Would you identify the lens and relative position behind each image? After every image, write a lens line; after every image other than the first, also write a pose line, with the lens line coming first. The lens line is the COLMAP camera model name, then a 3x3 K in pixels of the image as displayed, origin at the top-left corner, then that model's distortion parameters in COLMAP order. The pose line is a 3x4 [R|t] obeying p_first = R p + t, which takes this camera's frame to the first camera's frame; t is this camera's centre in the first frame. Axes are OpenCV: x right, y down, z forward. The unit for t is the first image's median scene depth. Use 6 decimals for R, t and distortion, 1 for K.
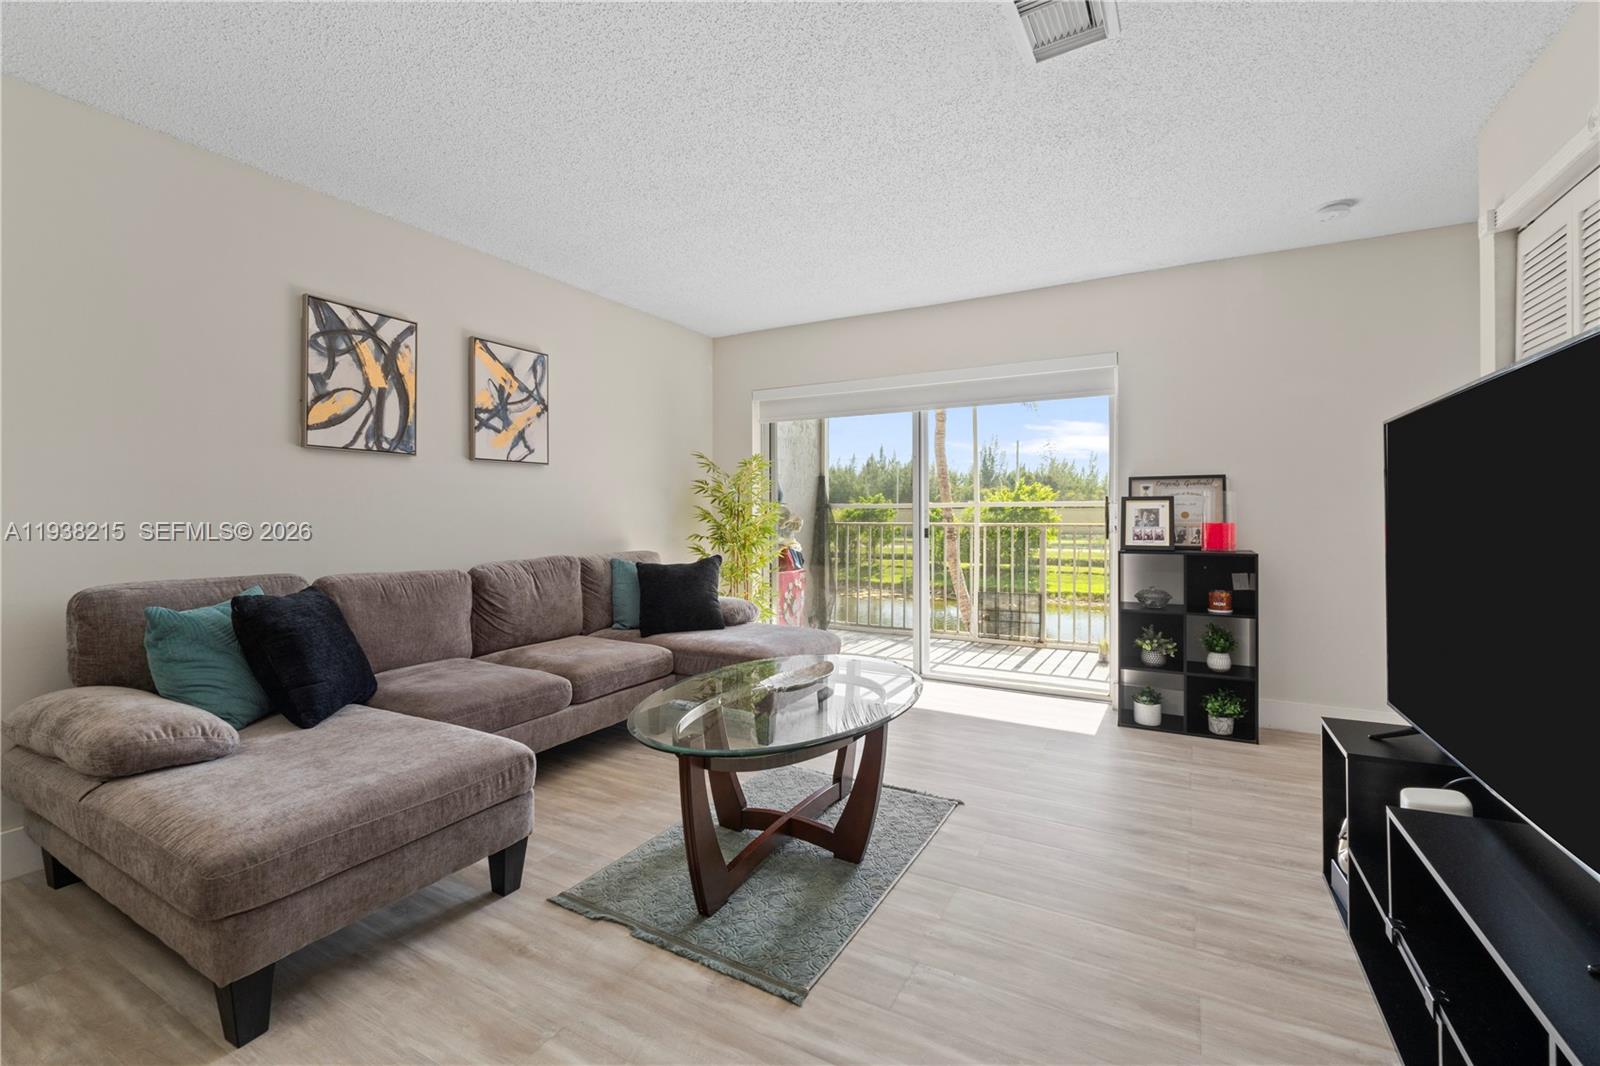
lens RADIAL K [[690.9, 0, 798.7], [0, 690.9, 517.6], [0, 0, 1]] dist [0.004142, -0.000096]
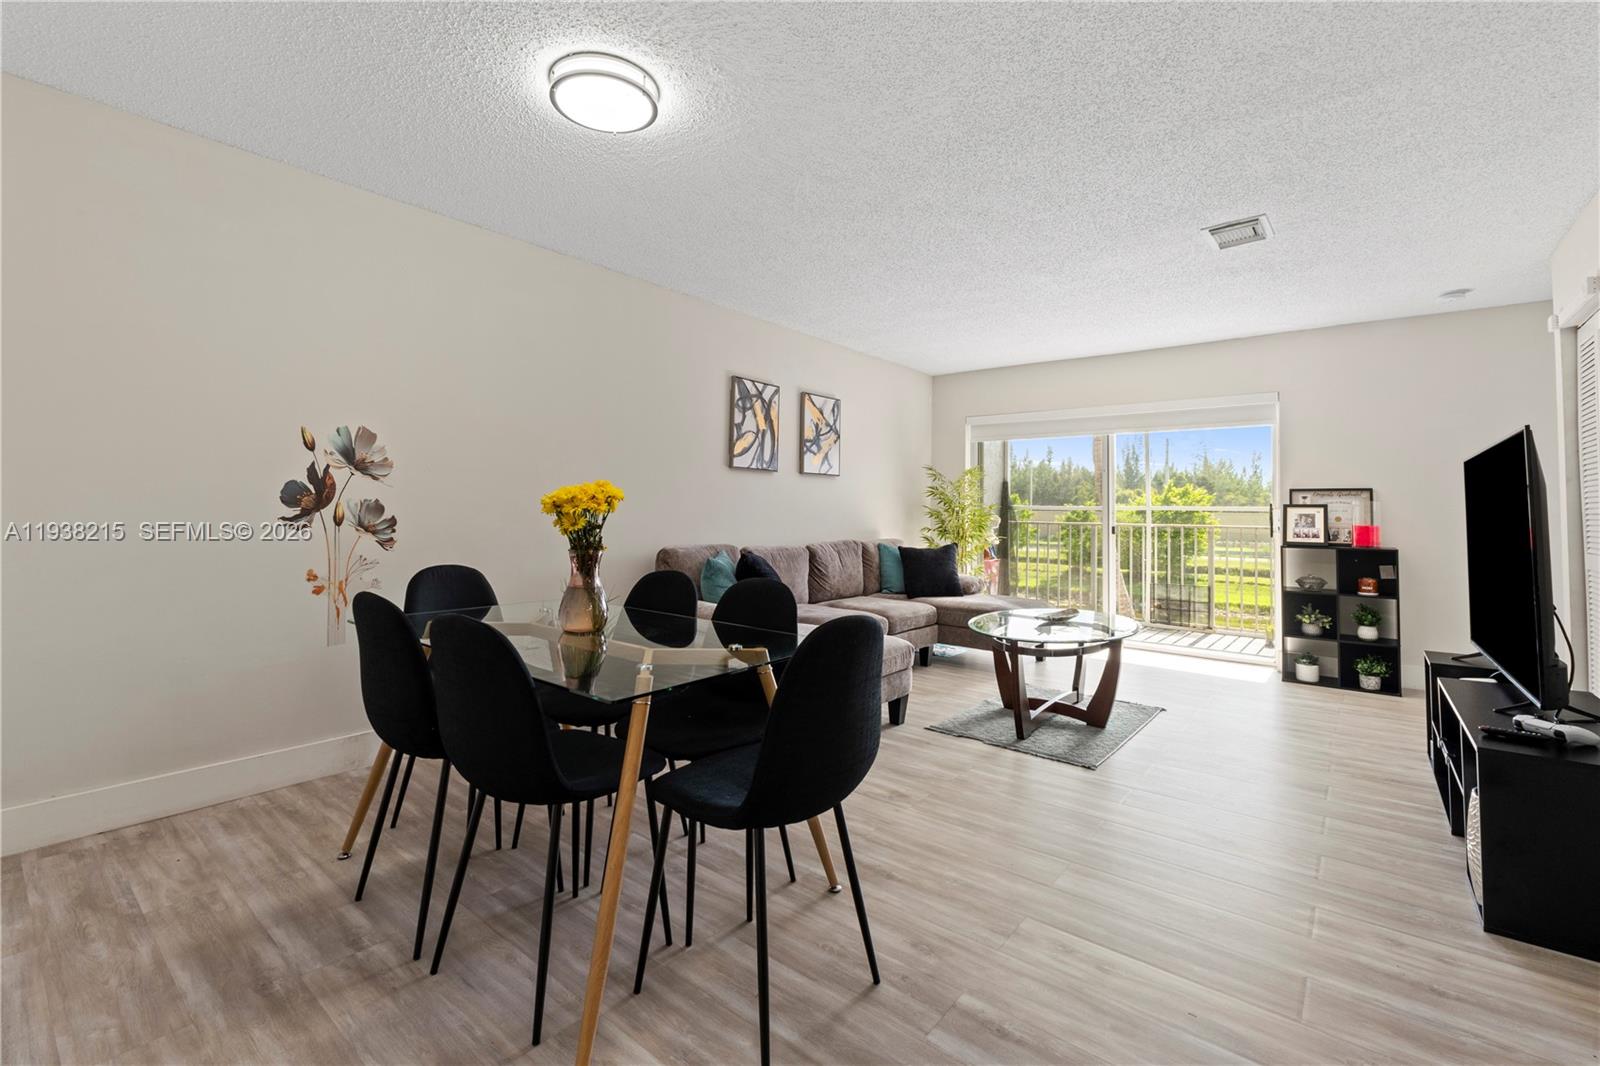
lens RADIAL K [[690.9, 0, 805.0], [0, 690.9, 485.3], [0, 0, 1]] dist [0.004142, -0.000096]
pose [[0.984473, 0.009141, -0.175299, -0.191548], [-0.017058, 0.998899, -0.043707, 0.006262], [0.174707, 0.046019, 0.983544, -0.442568]]
